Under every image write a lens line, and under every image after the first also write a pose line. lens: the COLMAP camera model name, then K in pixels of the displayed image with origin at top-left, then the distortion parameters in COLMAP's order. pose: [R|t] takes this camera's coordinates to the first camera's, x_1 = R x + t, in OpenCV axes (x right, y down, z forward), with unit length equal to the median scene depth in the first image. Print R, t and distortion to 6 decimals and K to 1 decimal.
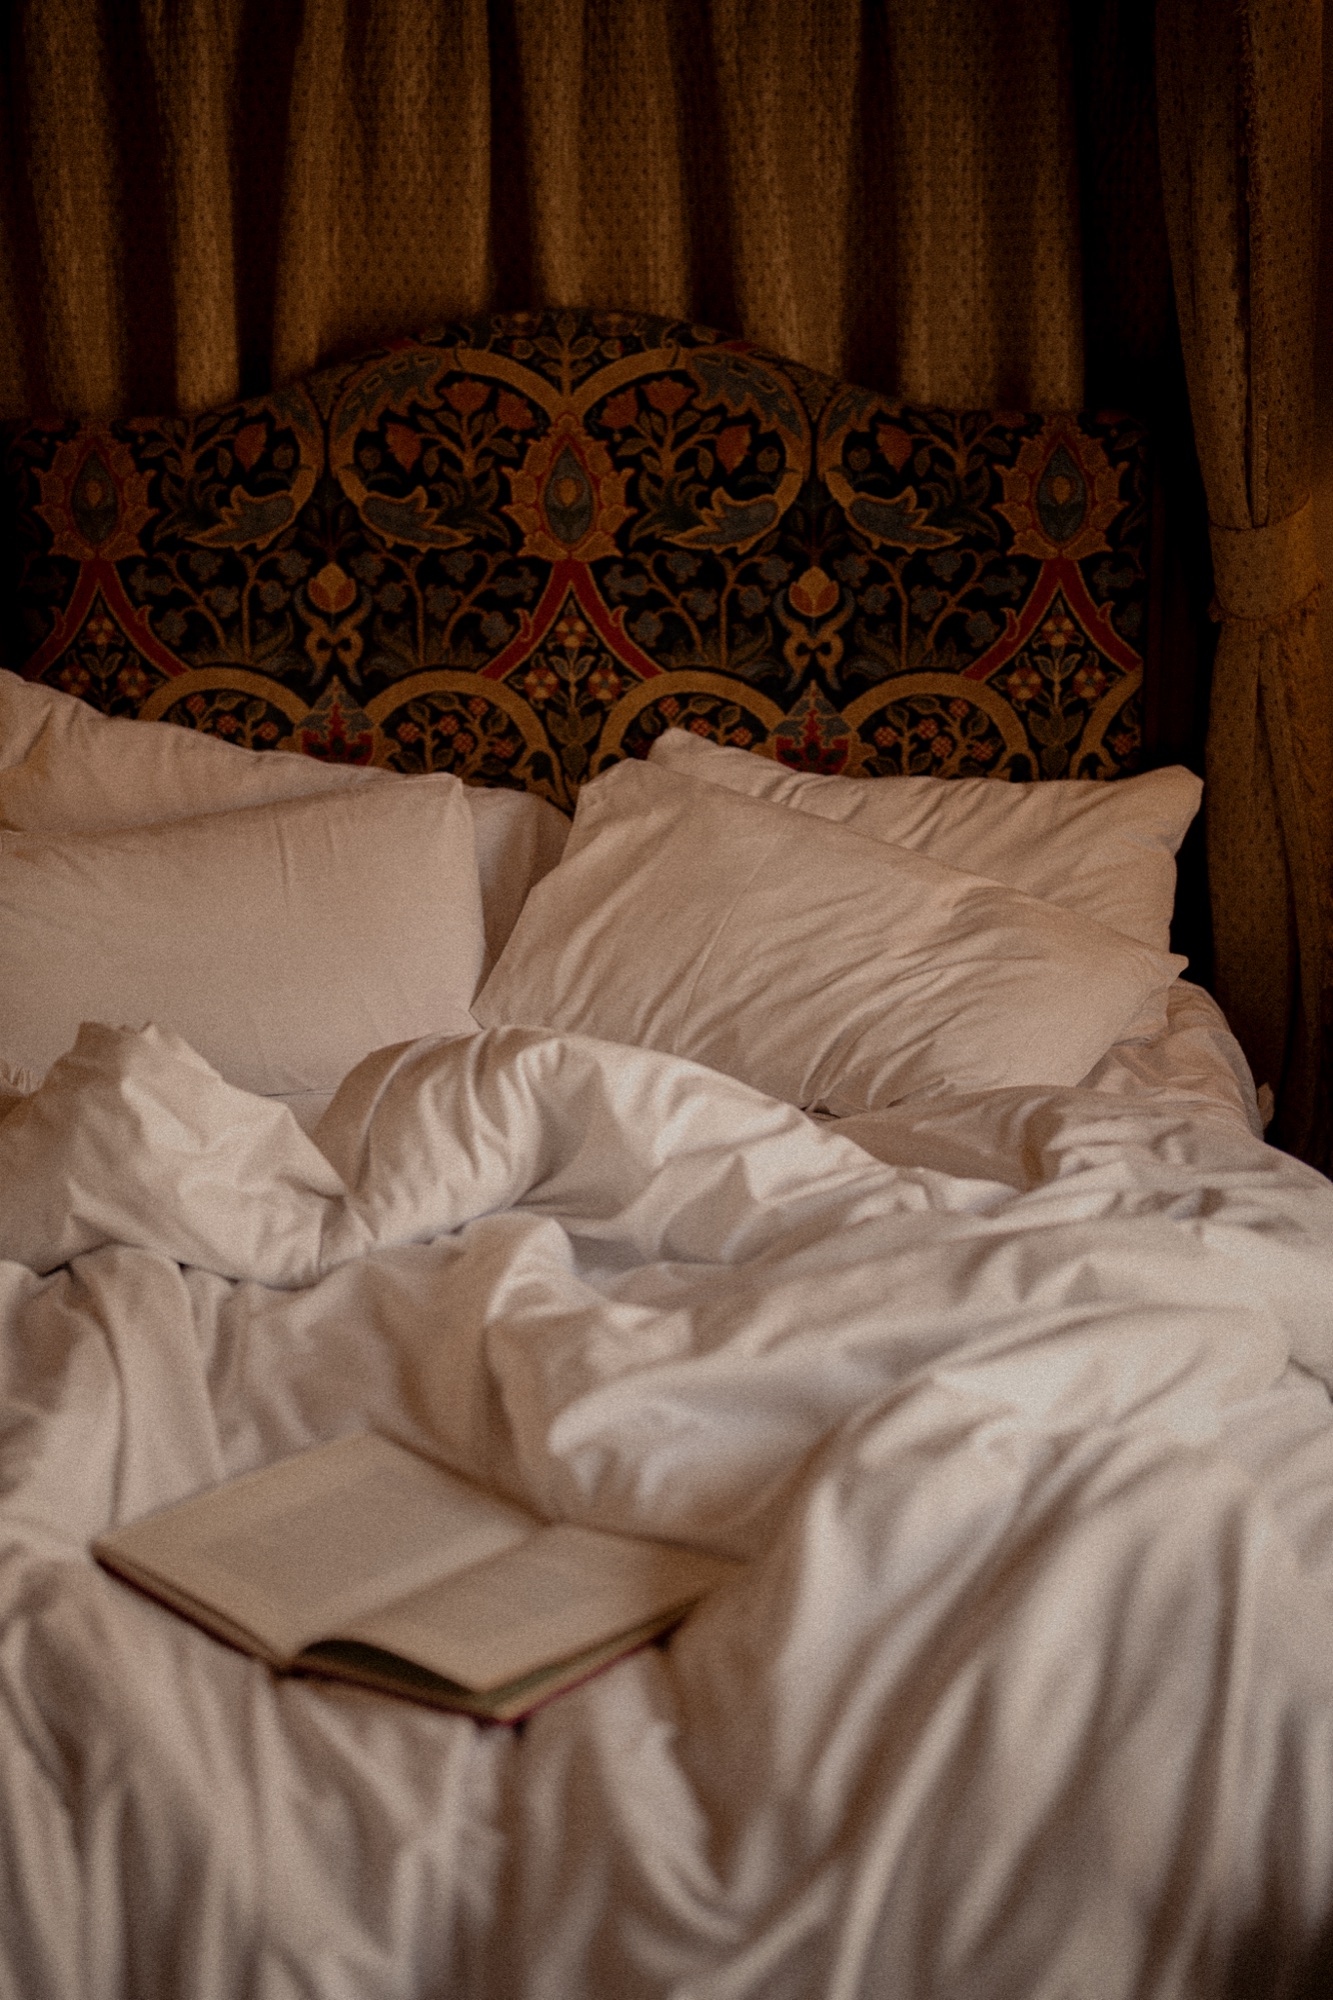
lens RADIAL K [[2841.2, 0, 730.2], [0, 2841.2, 999.2], [0, 0, 1]] dist [0.018698, -0.014646]
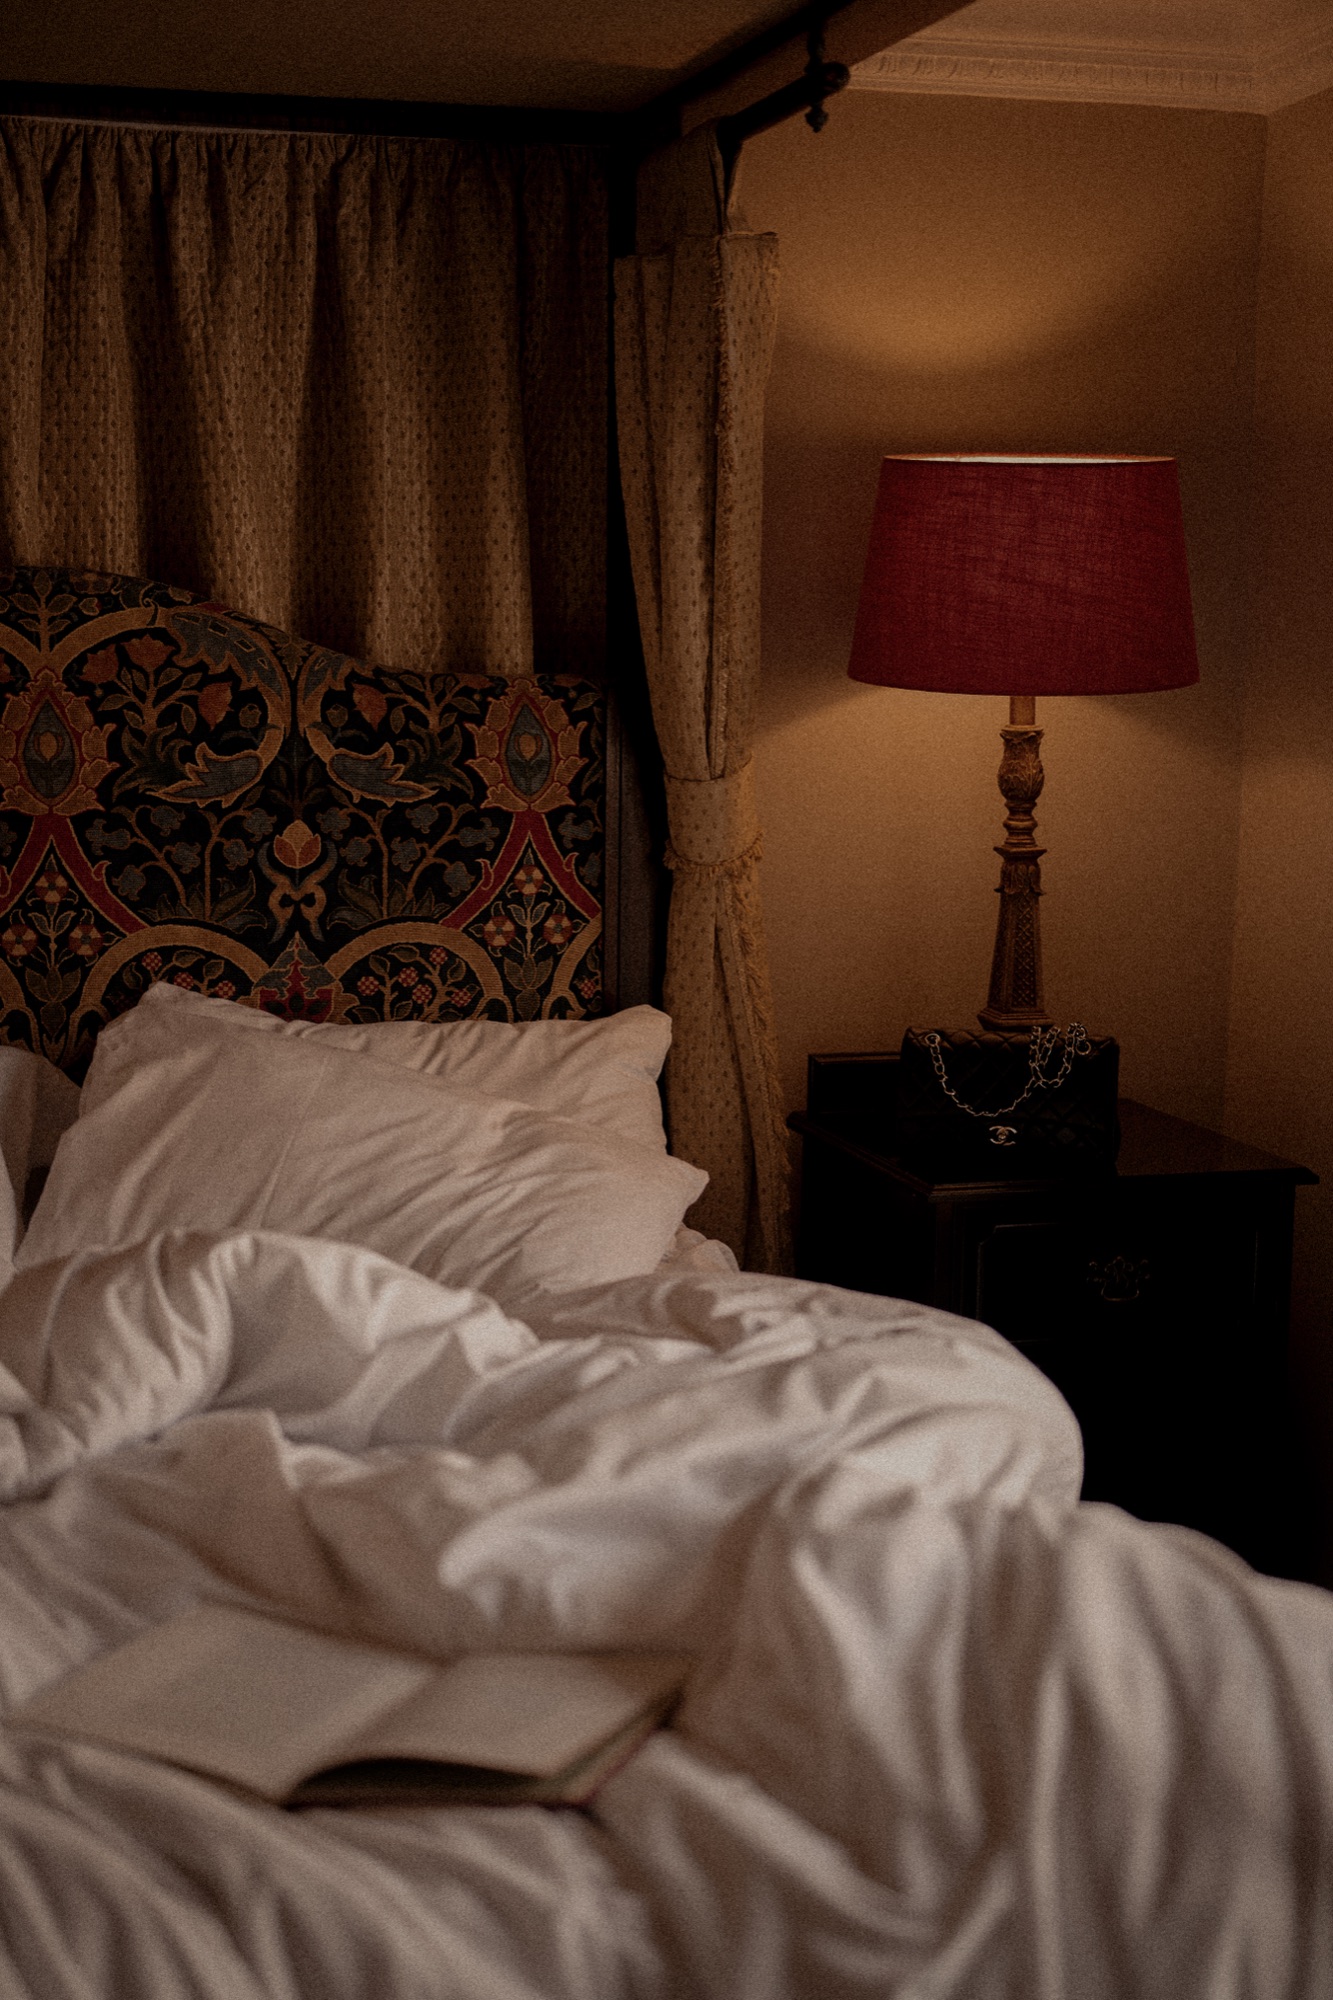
lens RADIAL K [[2841.2, 0, 730.2], [0, 2841.2, 999.2], [0, 0, 1]] dist [0.018698, -0.014646]
pose [[0.936553, -0.026038, 0.349557, -0.184145], [0.075553, 0.988792, -0.128774, 0.054607], [-0.342286, 0.147014, 0.928023, 0.011482]]
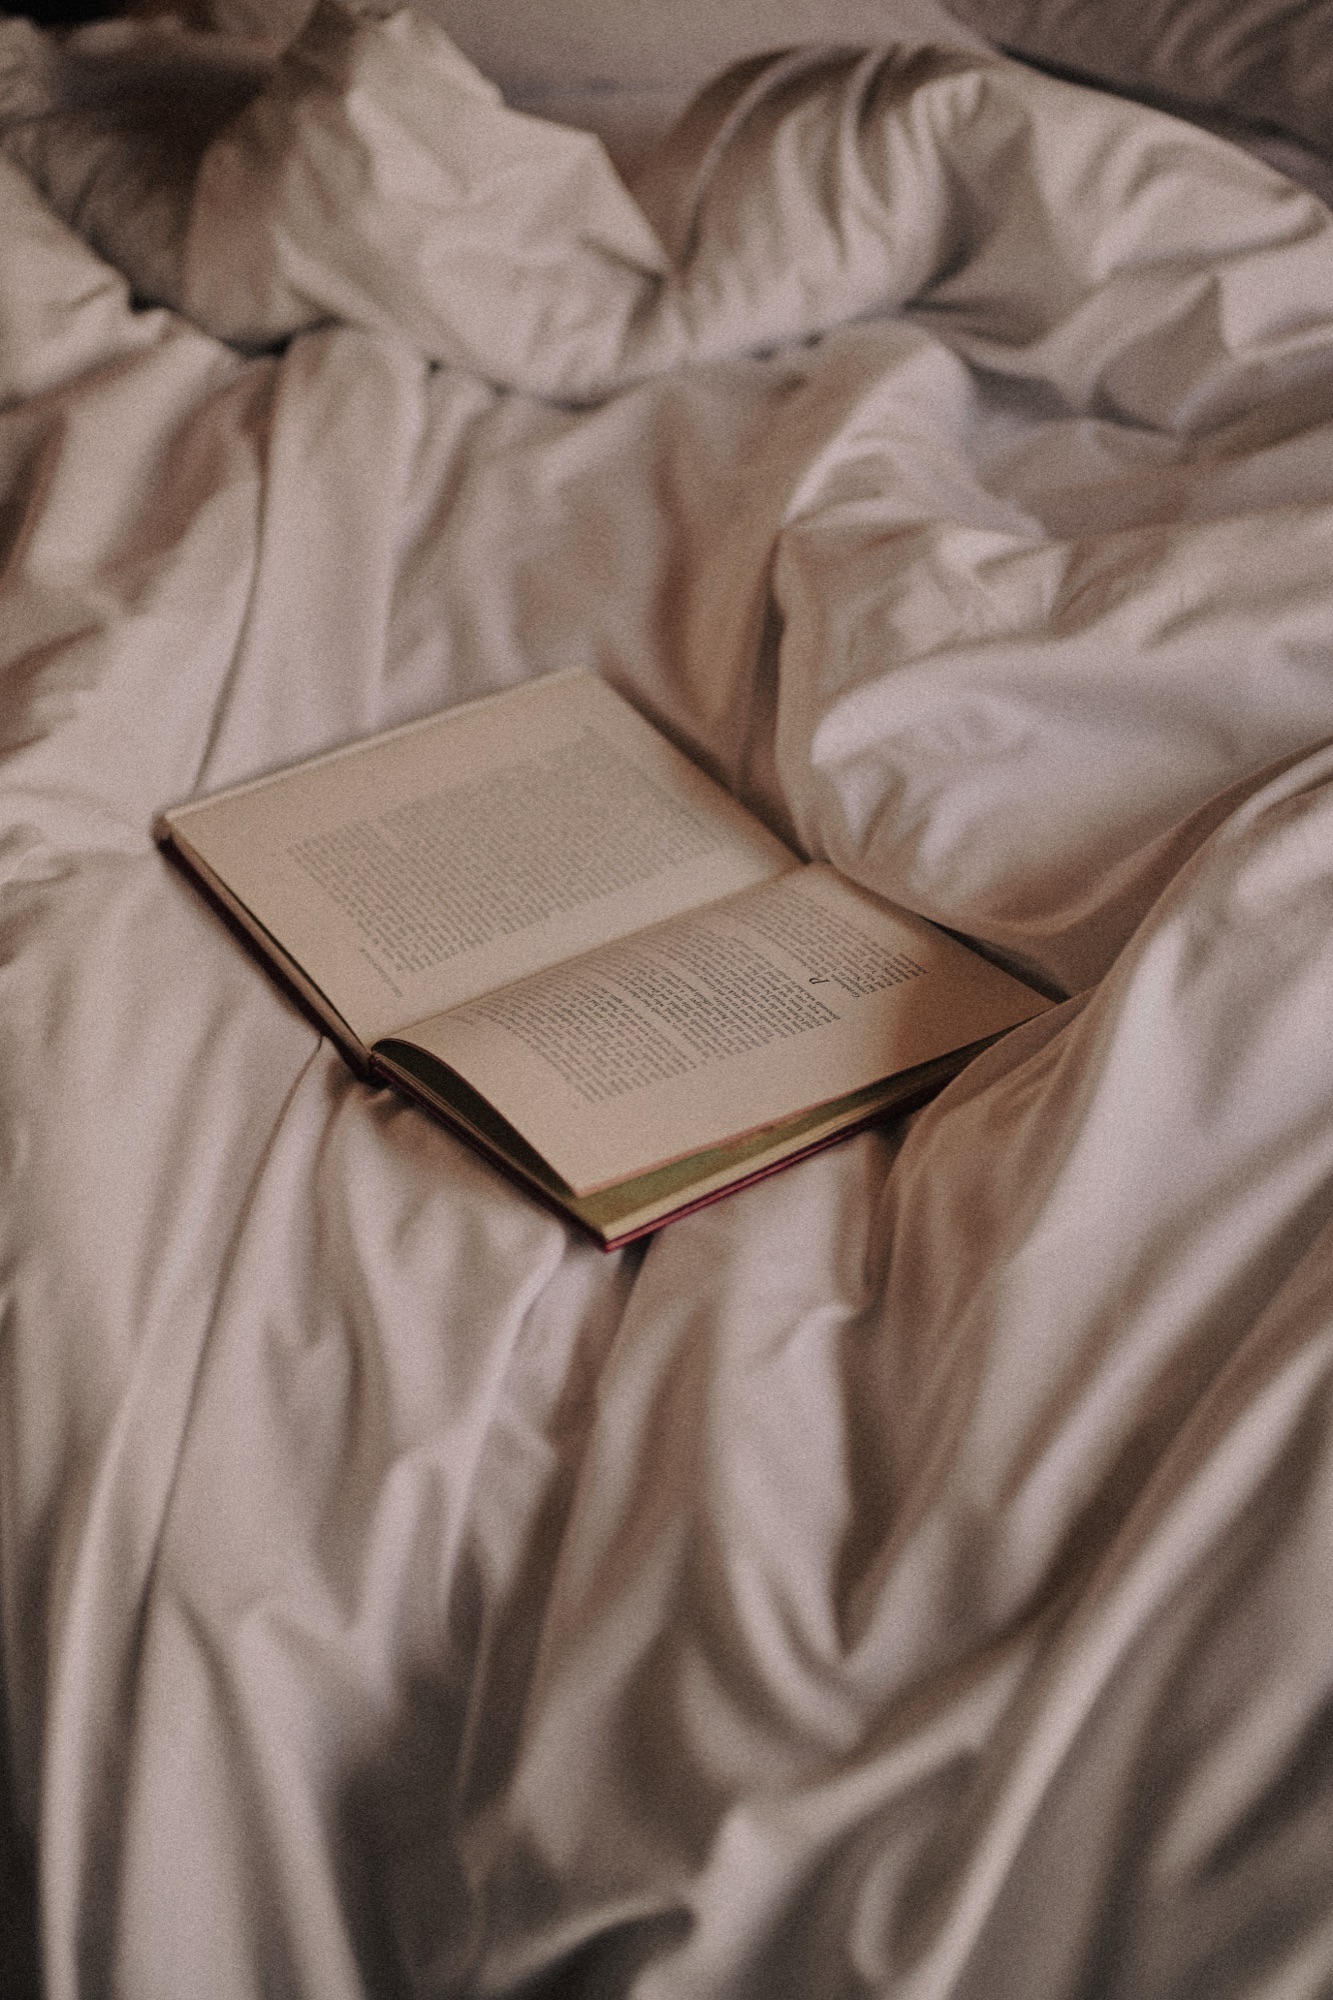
lens RADIAL K [[2841.2, 0, 730.2], [0, 2841.2, 999.2], [0, 0, 1]] dist [0.018698, -0.014646]
pose [[0.970882, 0.142112, -0.192855, 0.033628], [-0.060666, 0.924652, 0.375951, -0.024855], [0.231750, -0.353304, 0.906349, 0.214357]]
